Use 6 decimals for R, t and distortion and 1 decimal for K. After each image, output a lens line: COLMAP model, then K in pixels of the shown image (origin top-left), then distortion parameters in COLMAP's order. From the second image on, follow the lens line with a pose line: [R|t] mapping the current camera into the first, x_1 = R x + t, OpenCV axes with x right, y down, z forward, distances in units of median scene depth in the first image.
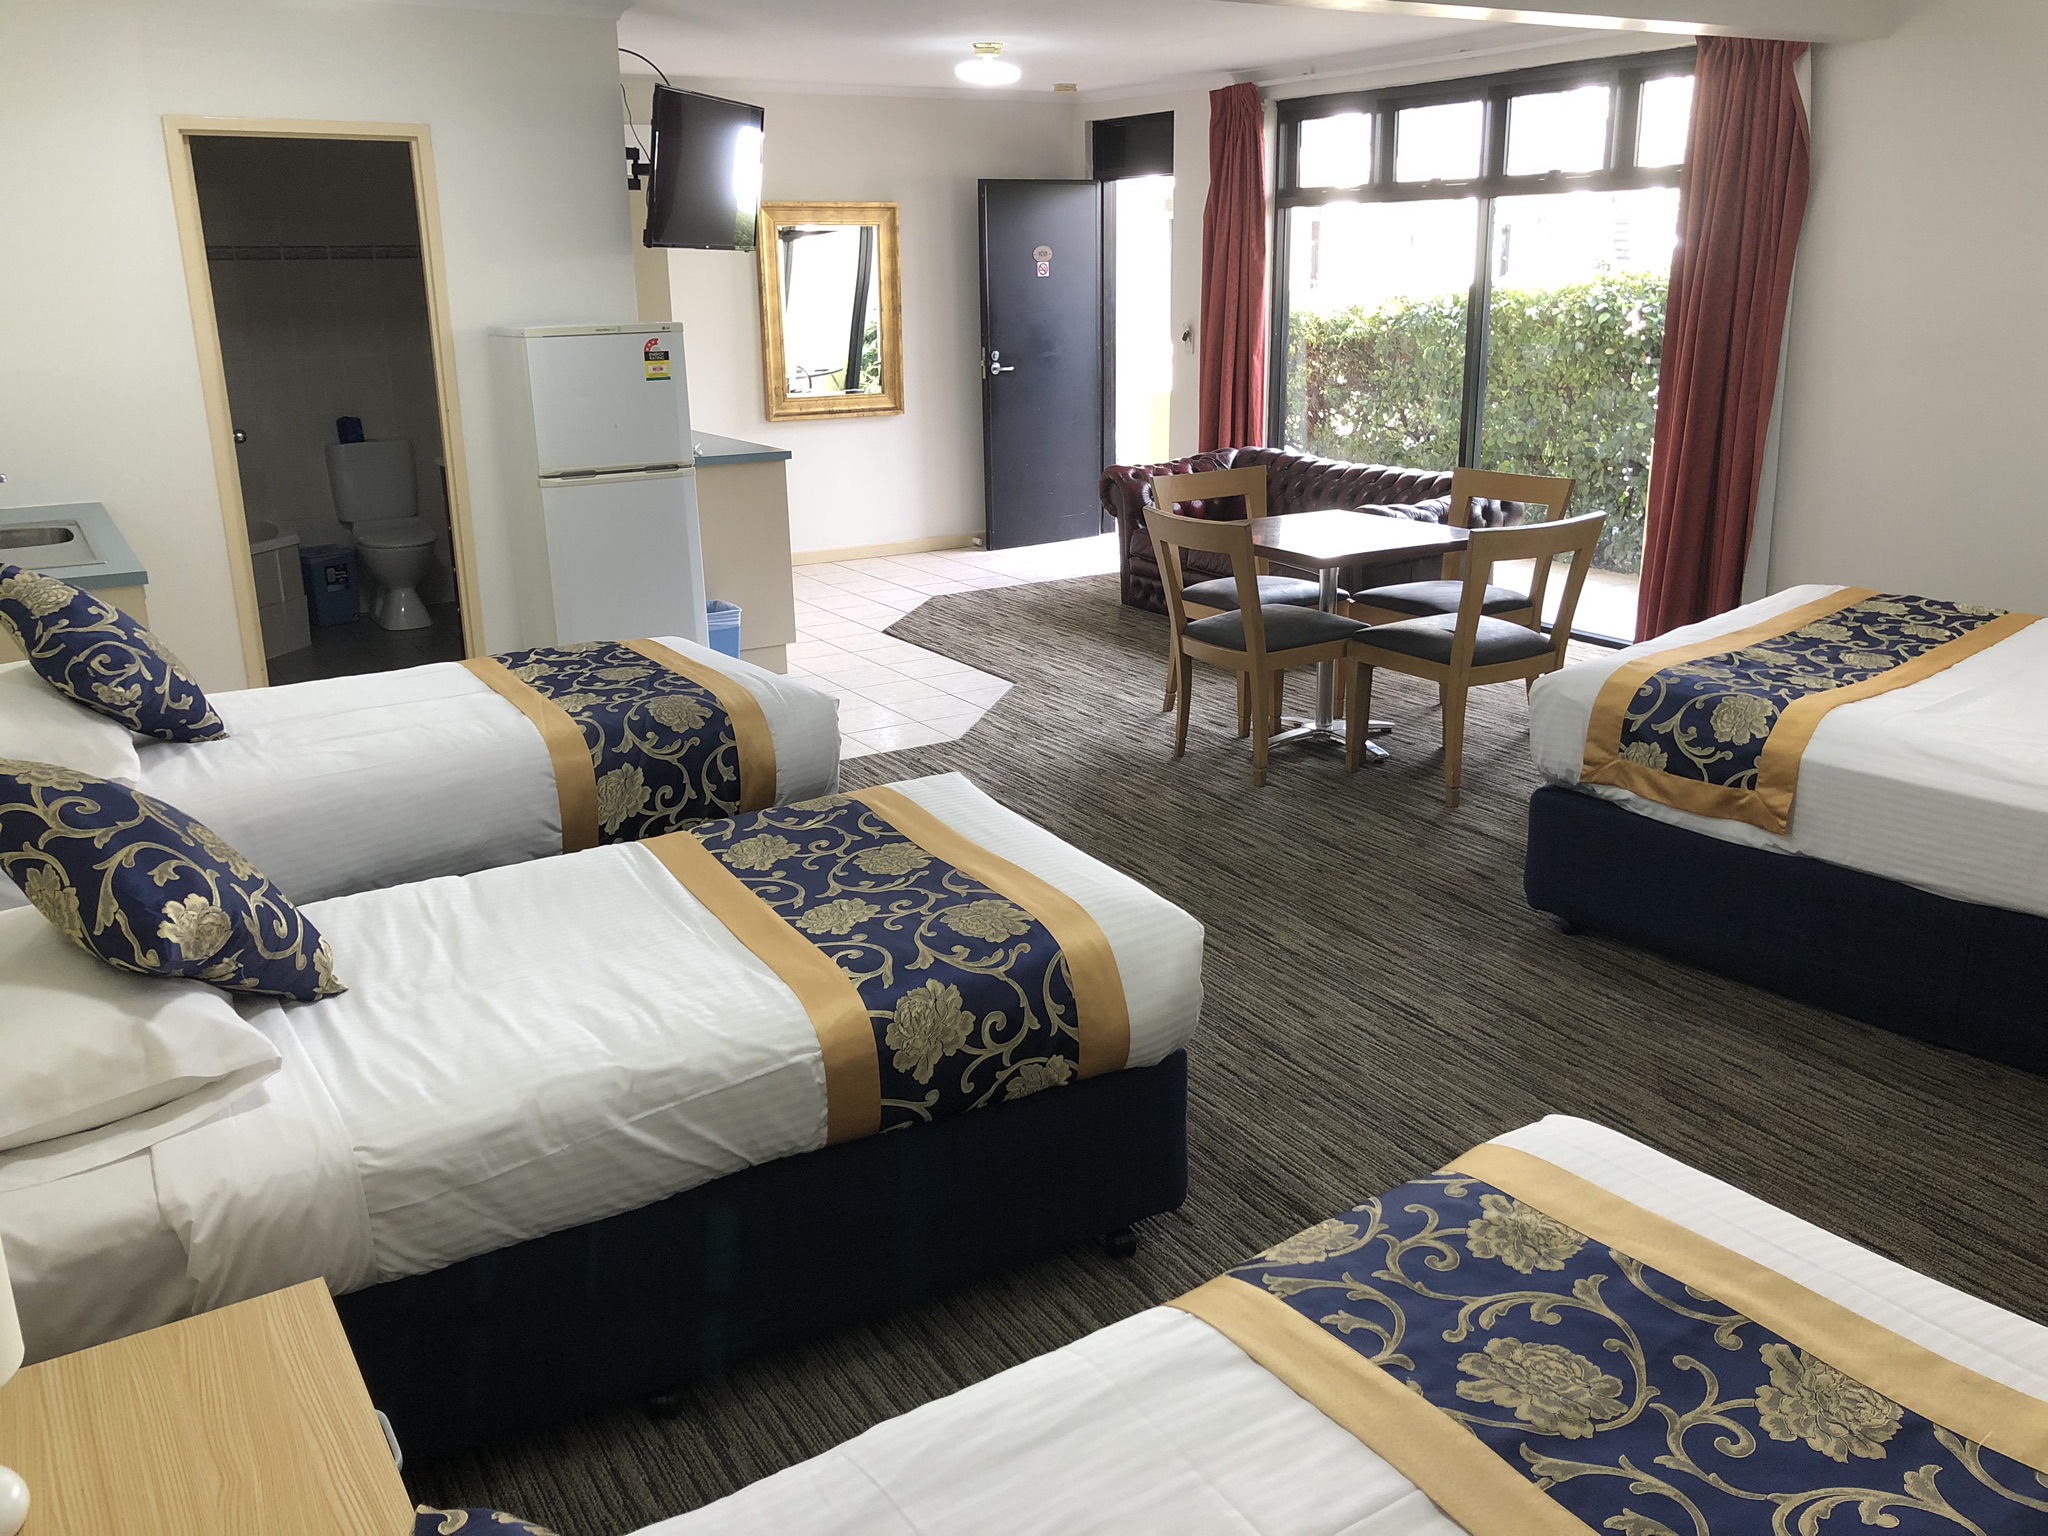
lens RADIAL K [[1693.1, 0, 1030.2], [0, 1693.1, 771.4], [0, 0, 1]] dist [0.046474, -0.041684]
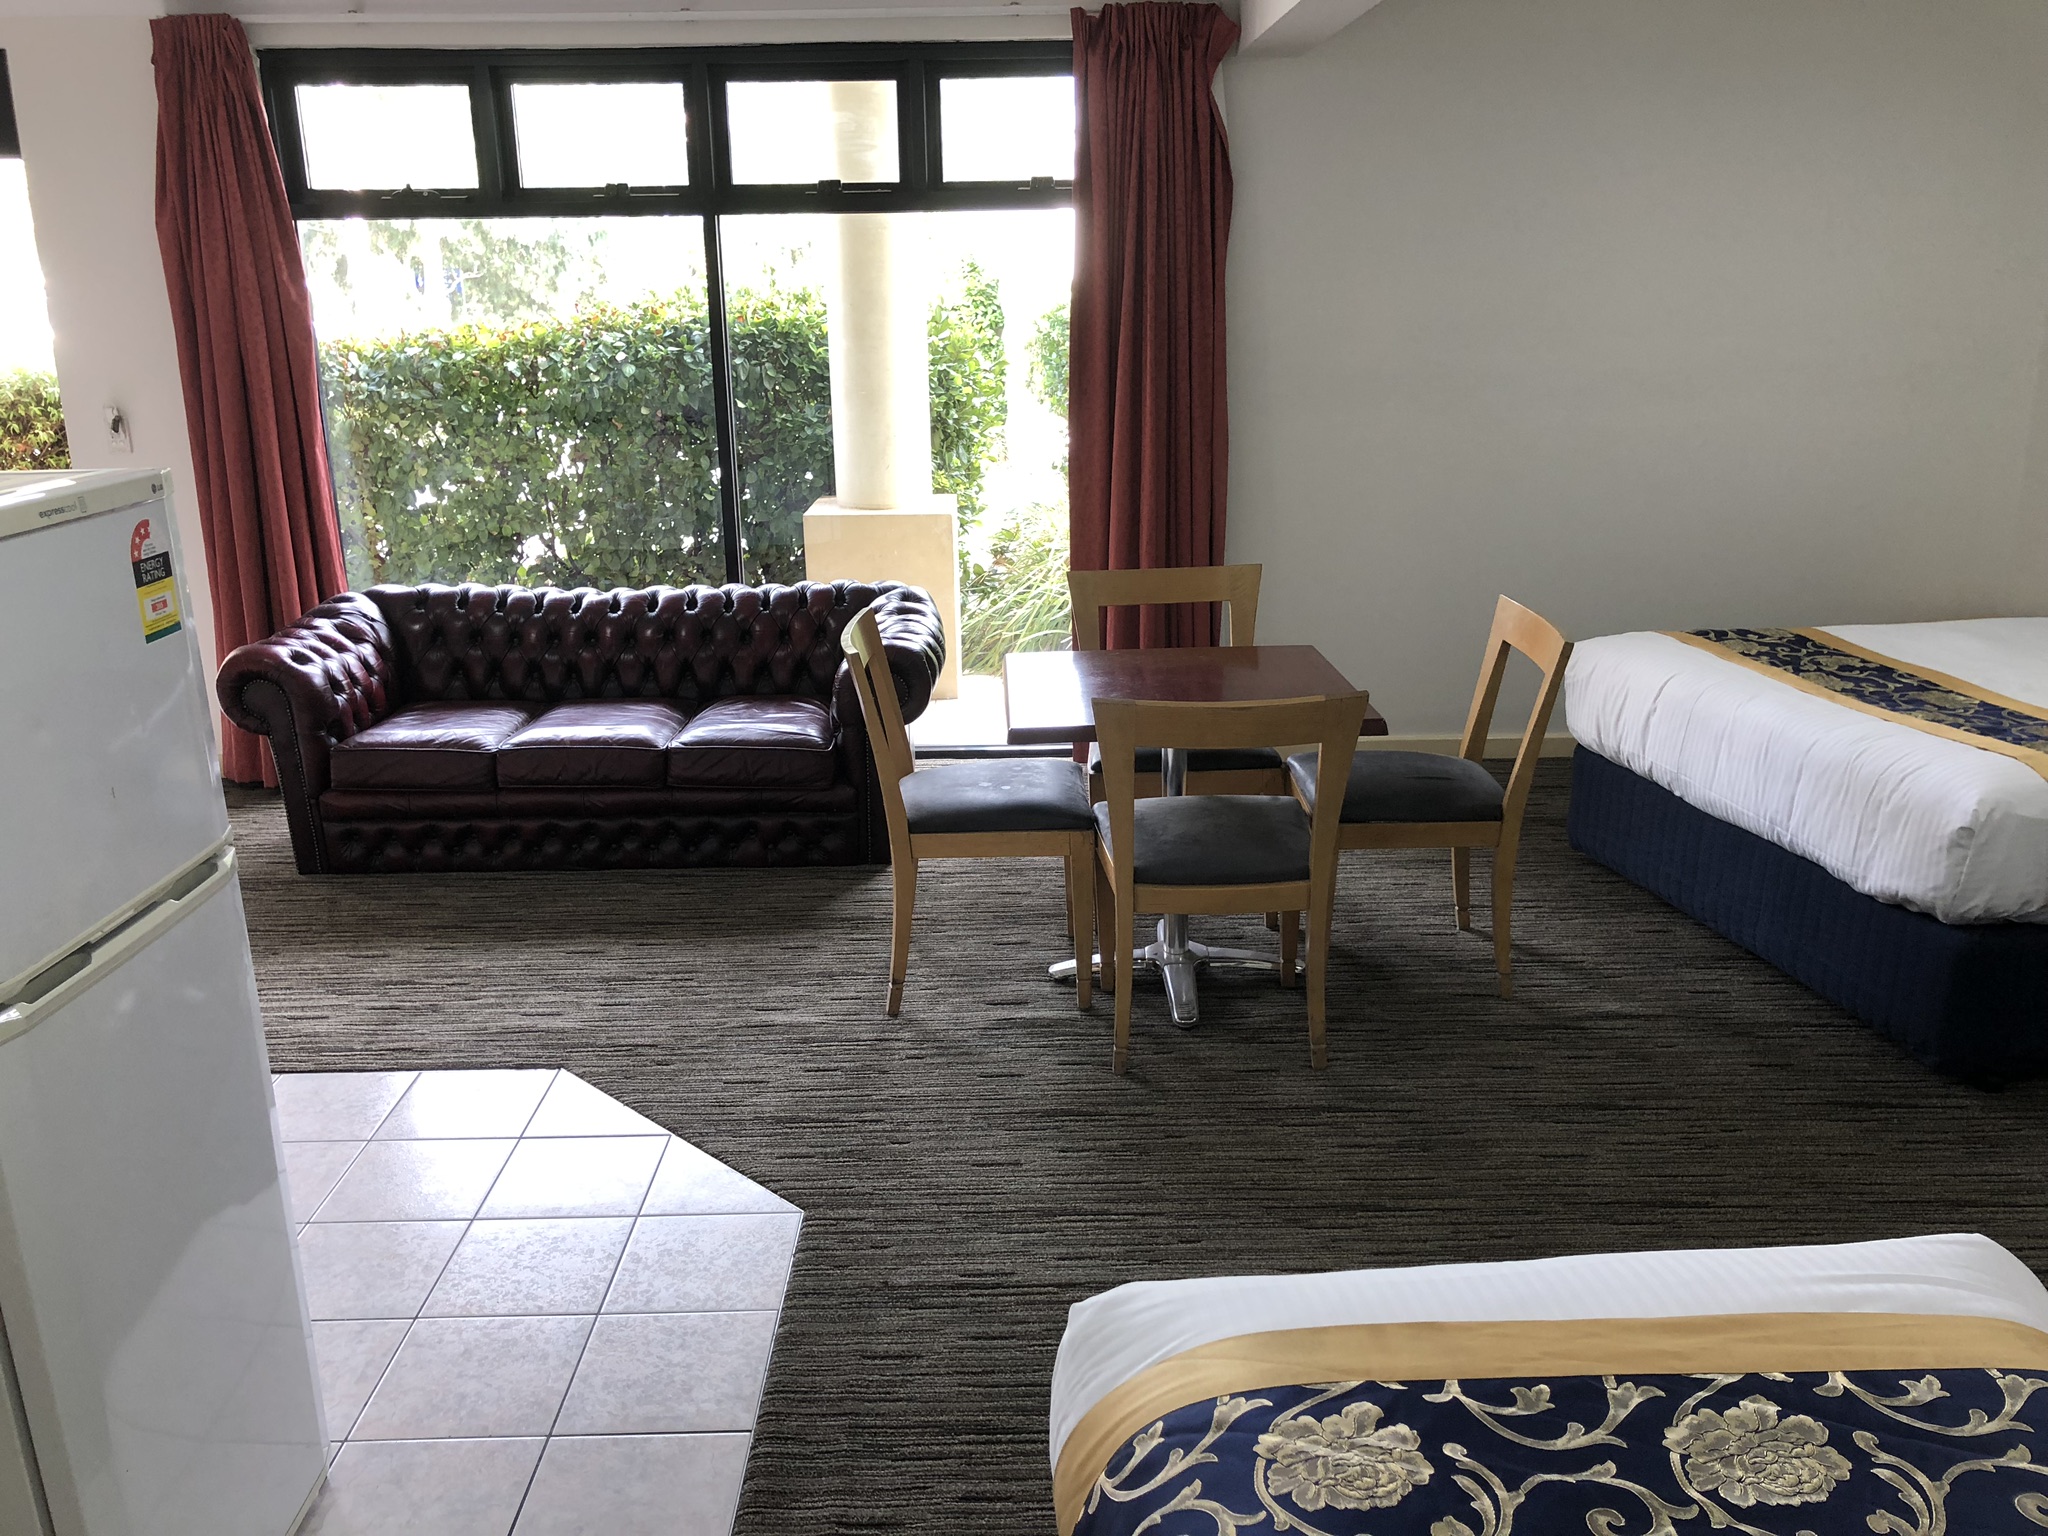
lens RADIAL K [[1693.1, 0, 1013.8], [0, 1693.1, 753.5], [0, 0, 1]] dist [0.046474, -0.041684]
pose [[0.520332, -0.229476, 0.822554, -0.421007], [0.258738, 0.960307, 0.104234, -0.198837], [-0.813824, 0.158590, 0.559052, 0.667971]]
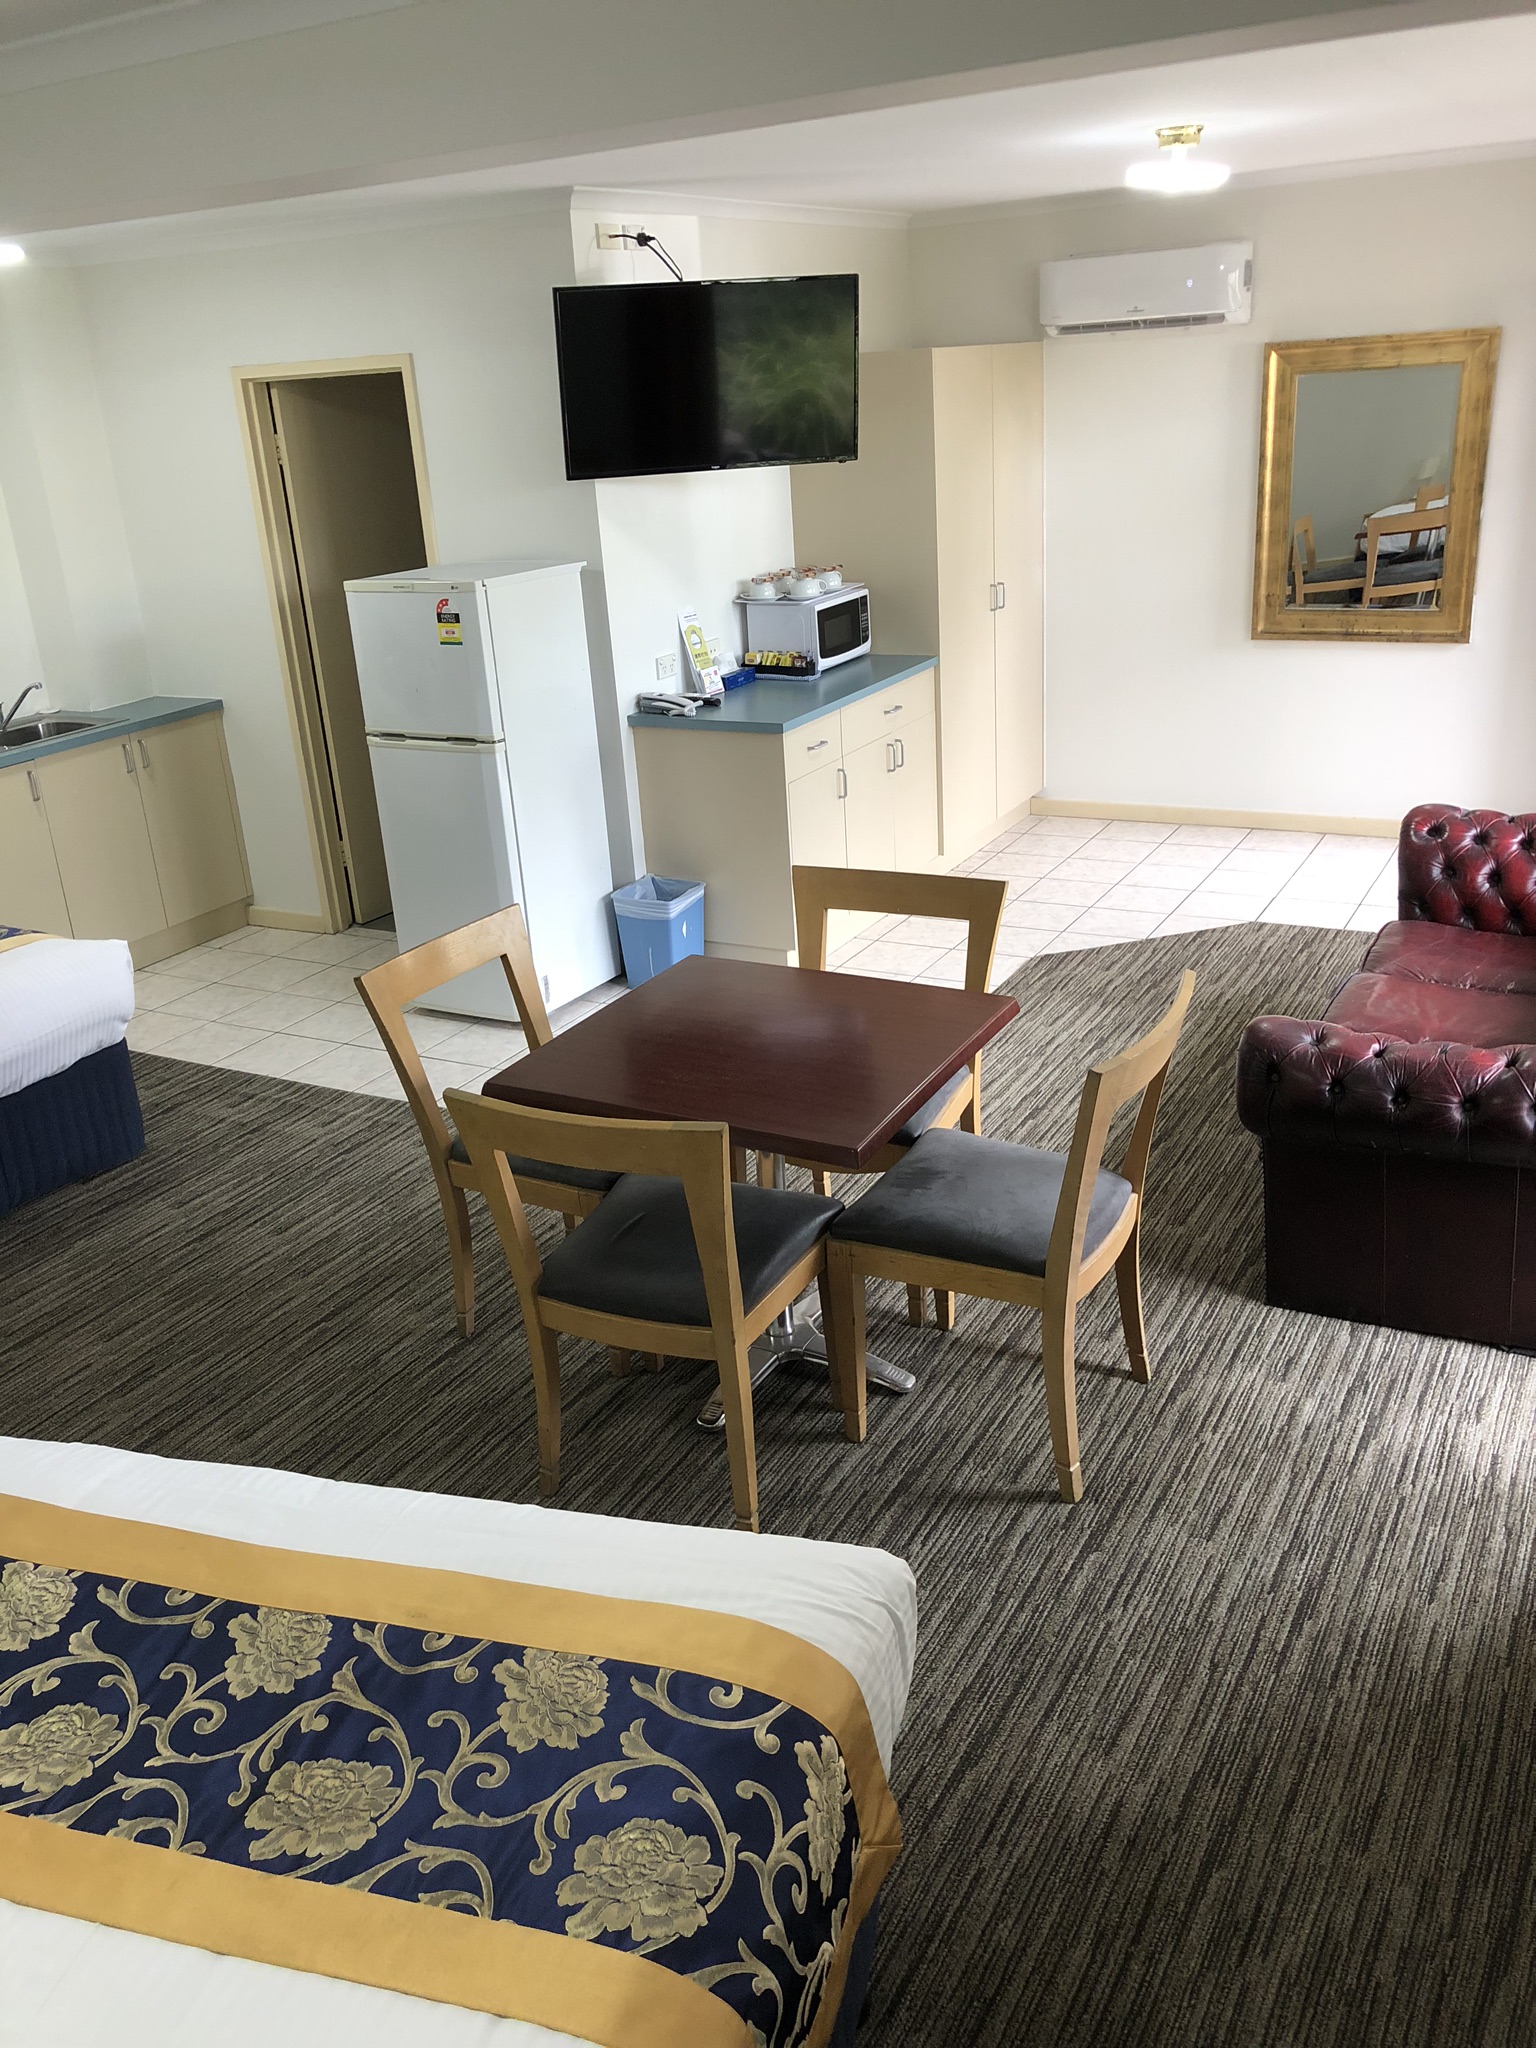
lens RADIAL K [[1693.1, 0, 763.2], [0, 1693.1, 1020.0], [0, 0, 1]] dist [0.046474, -0.041684]
pose [[0.479600, 0.300400, -0.824466, 0.656542], [-0.198901, 0.952336, 0.231288, -0.281752], [0.854648, 0.053061, 0.516490, 0.689885]]
